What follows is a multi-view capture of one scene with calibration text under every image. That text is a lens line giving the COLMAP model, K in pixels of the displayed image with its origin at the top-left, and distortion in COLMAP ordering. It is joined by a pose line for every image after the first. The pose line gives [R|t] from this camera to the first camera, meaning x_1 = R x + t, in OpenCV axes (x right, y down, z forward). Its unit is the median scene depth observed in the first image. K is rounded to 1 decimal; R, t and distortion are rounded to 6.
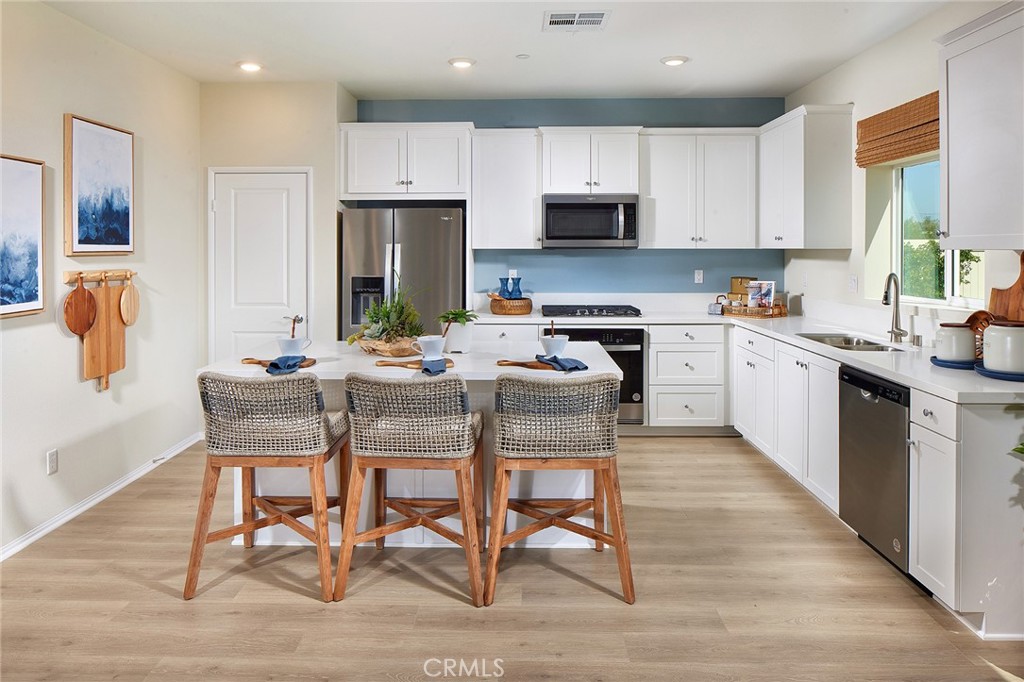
lens RADIAL K [[706.8, 0, 488.9], [0, 706.8, 239.7], [0, 0, 1]] dist [0.001223, -0.002784]
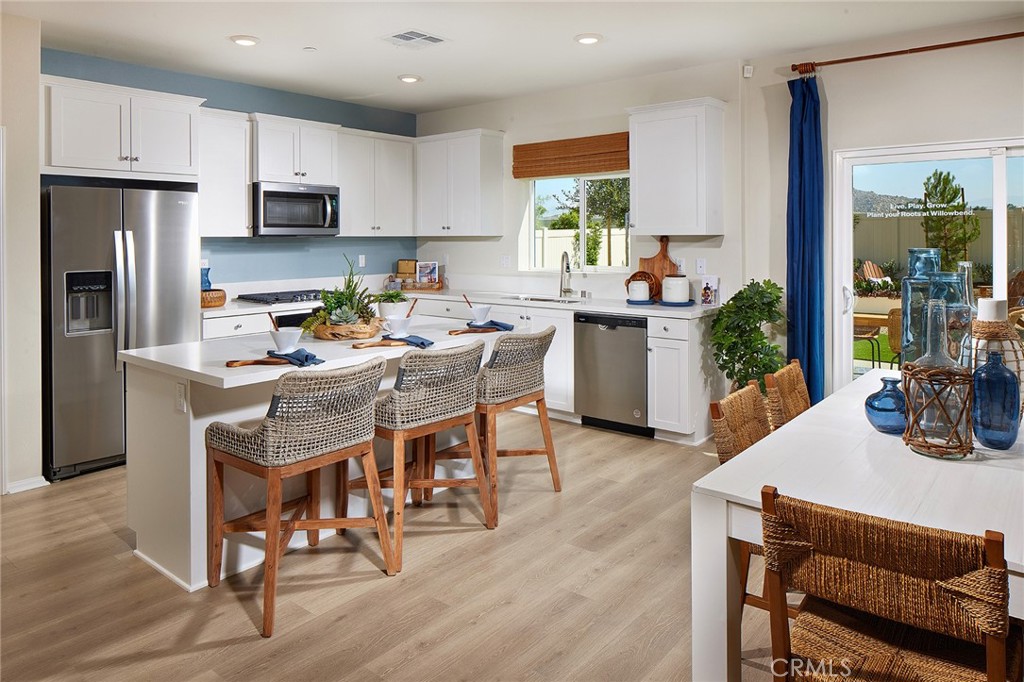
lens RADIAL K [[706.8, 0, 488.9], [0, 706.8, 239.7], [0, 0, 1]] dist [0.001223, -0.002784]
pose [[0.618189, -0.004431, 0.786017, -0.510545], [-0.004804, 0.999944, 0.009415, 0.006194], [-0.786015, -0.009596, 0.618134, 0.136892]]
